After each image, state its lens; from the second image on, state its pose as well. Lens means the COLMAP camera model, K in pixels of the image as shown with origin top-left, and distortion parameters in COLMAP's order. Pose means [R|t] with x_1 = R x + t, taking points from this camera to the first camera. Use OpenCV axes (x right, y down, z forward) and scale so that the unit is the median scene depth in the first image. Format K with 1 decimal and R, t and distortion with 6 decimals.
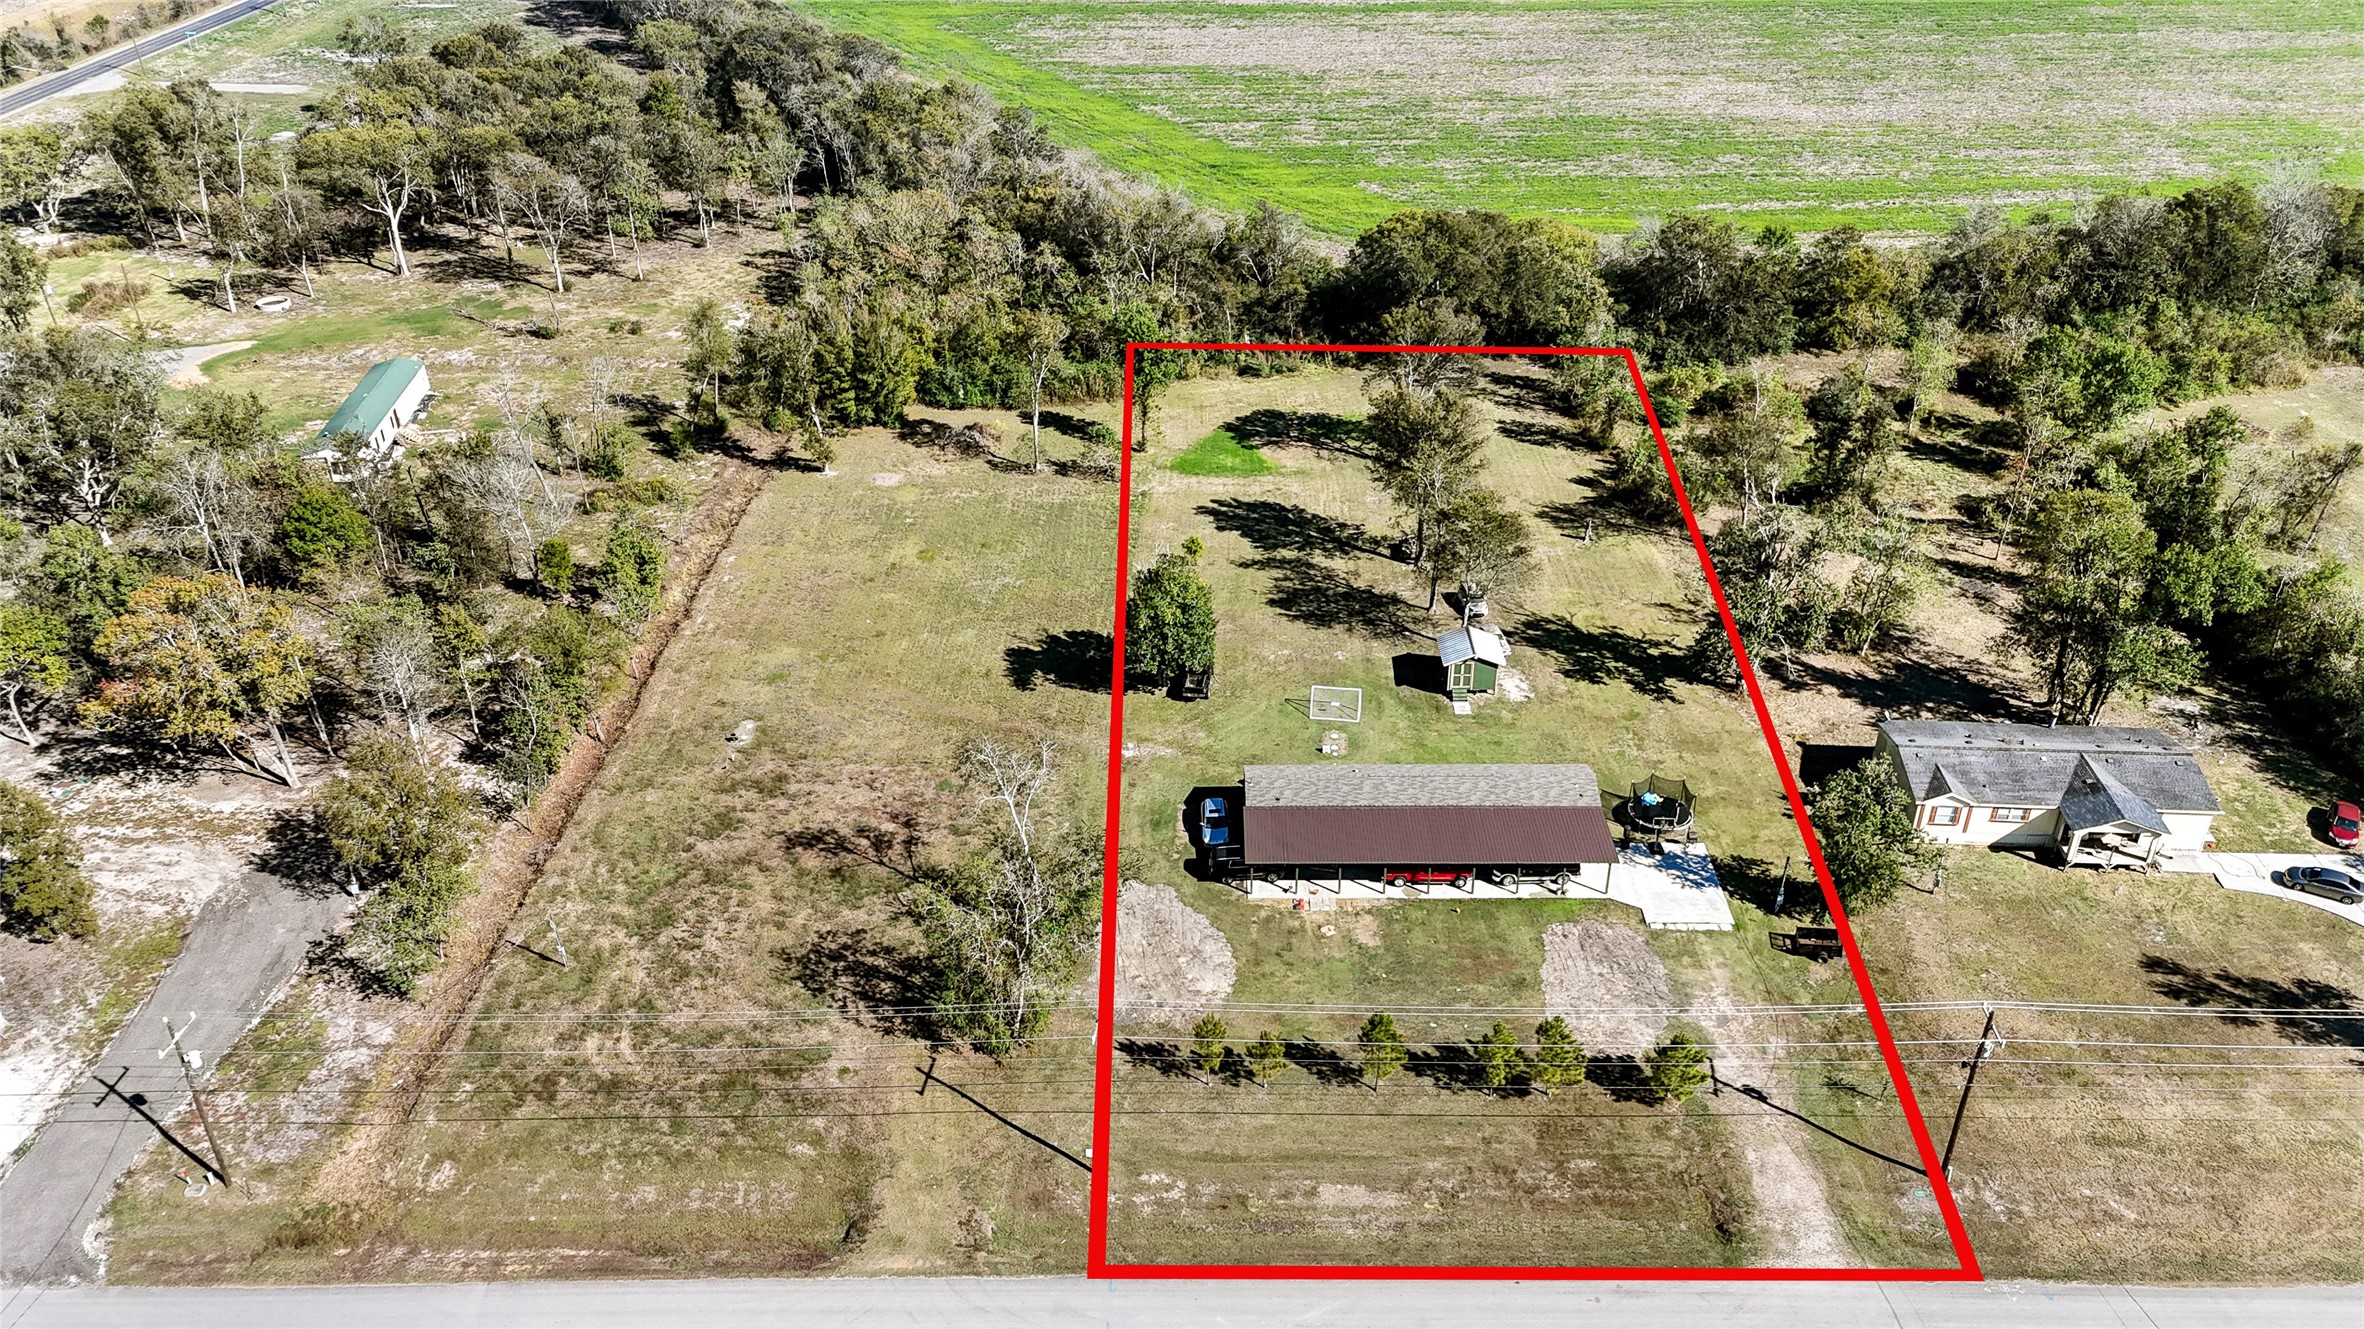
lens RADIAL K [[1727.3, 0, 1186.2], [0, 1727.3, 662.7], [0, 0, 1]] dist [0.096204, -0.102728]
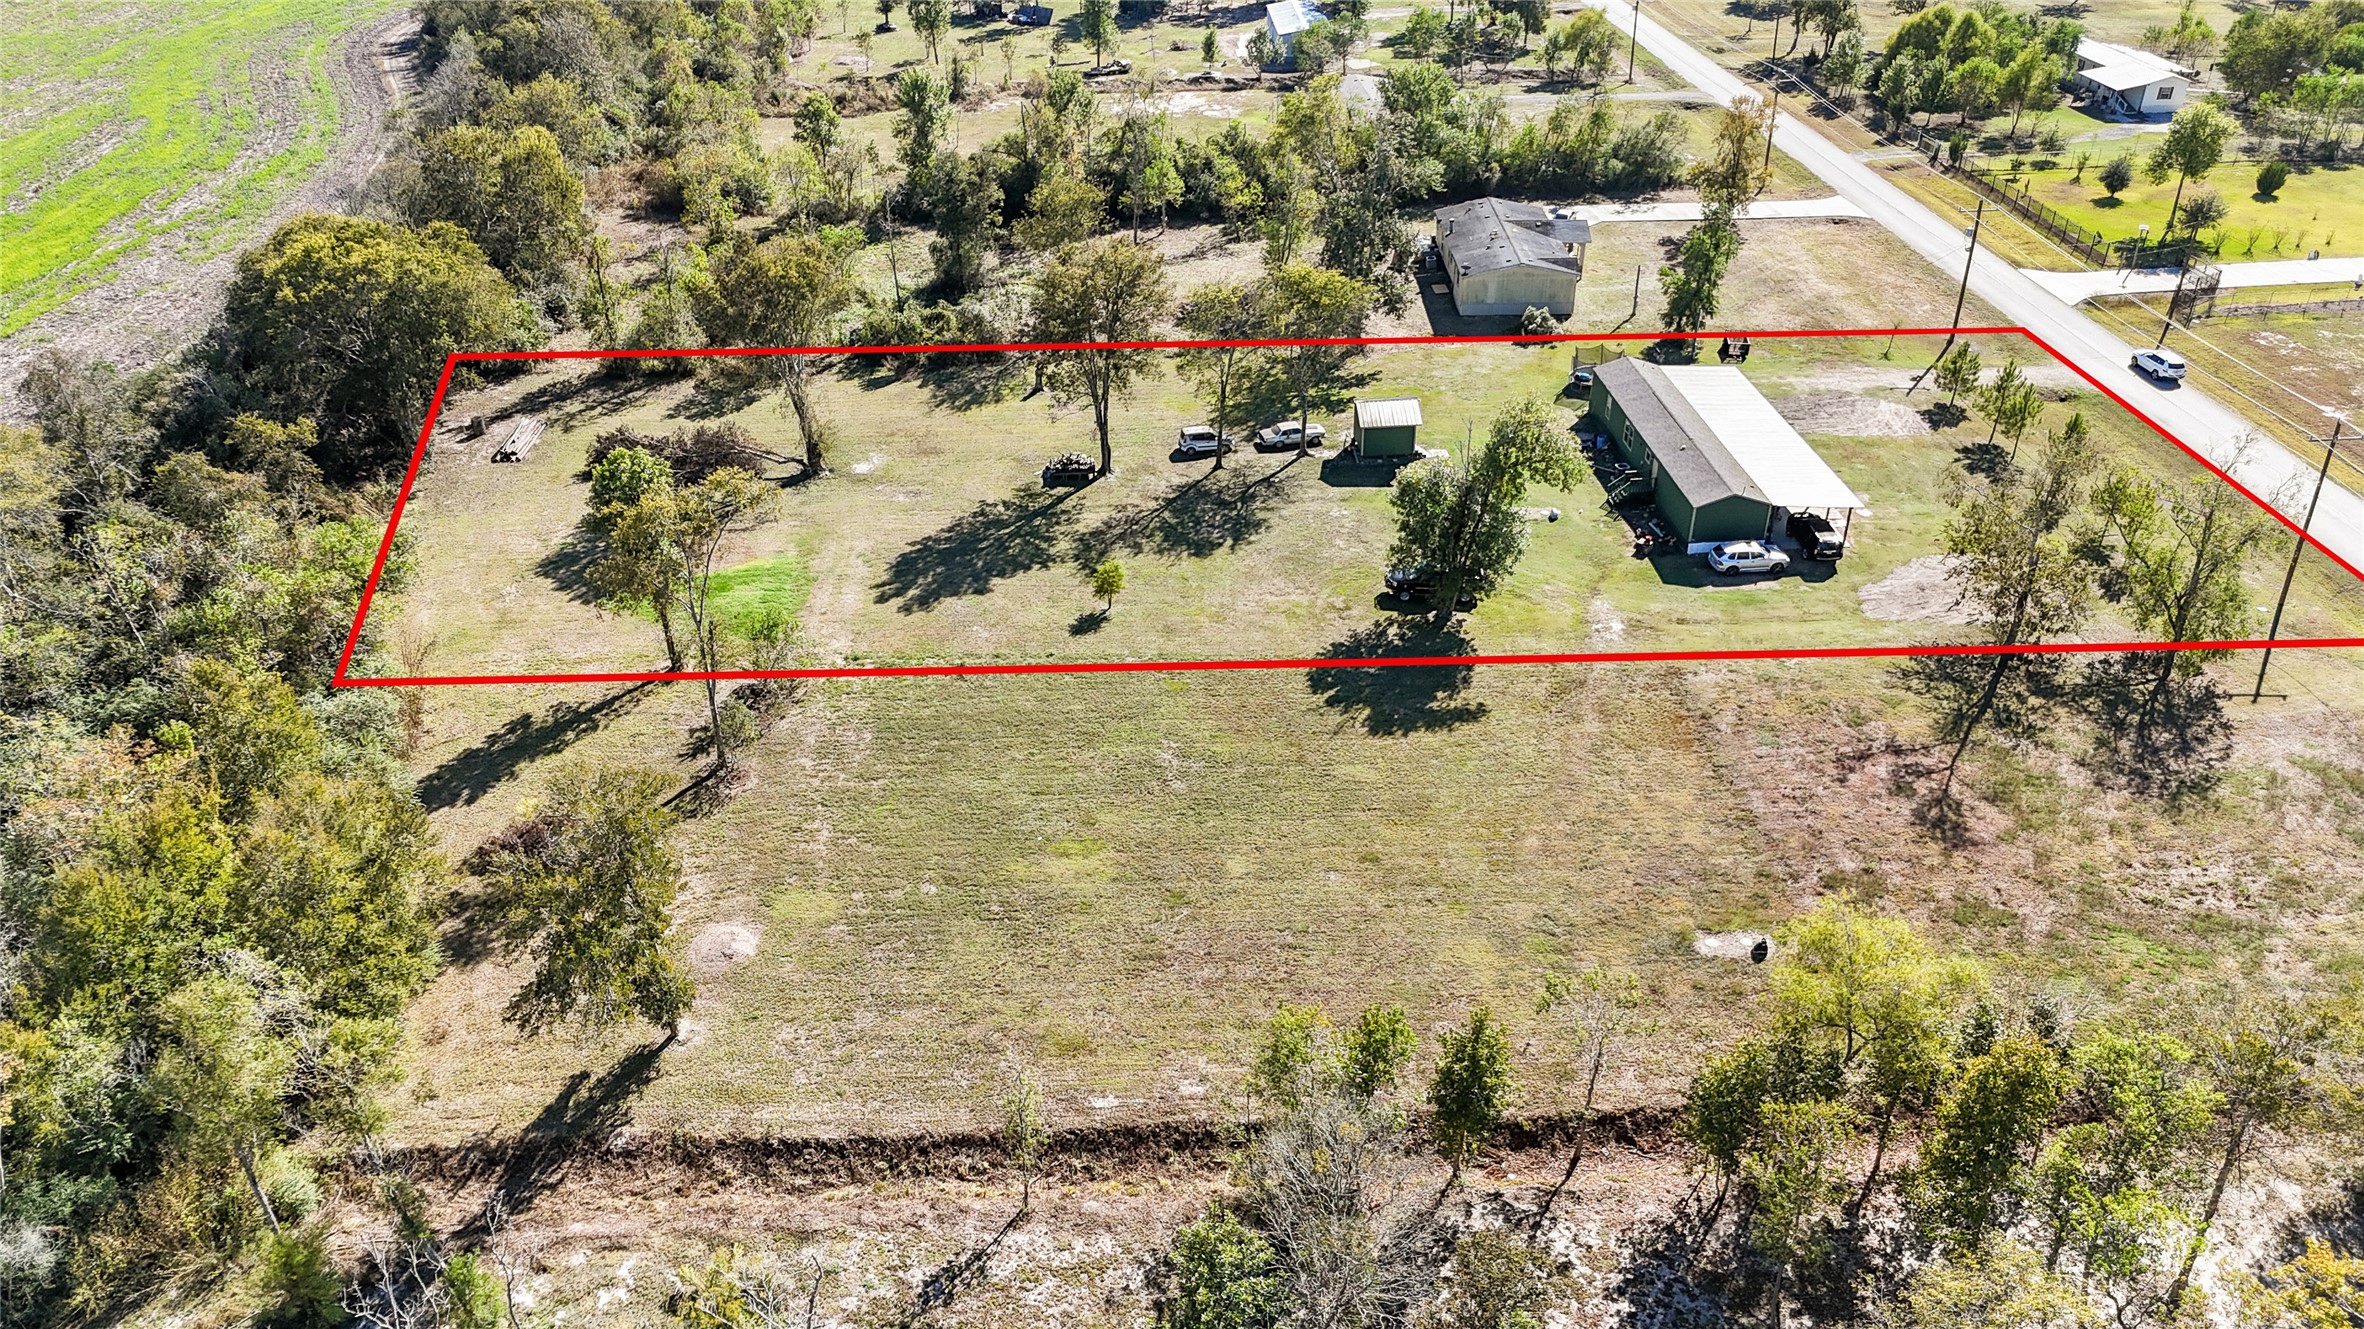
lens RADIAL K [[1735.4, 0, 1182.0], [0, 1735.4, 664.5], [0, 0, 1]] dist [0.068751, -0.057812]
pose [[-0.073486, -0.506850, 0.858896, -0.694139], [0.516290, 0.717502, 0.467584, -0.400990], [-0.853255, 0.477801, 0.208956, 0.968180]]
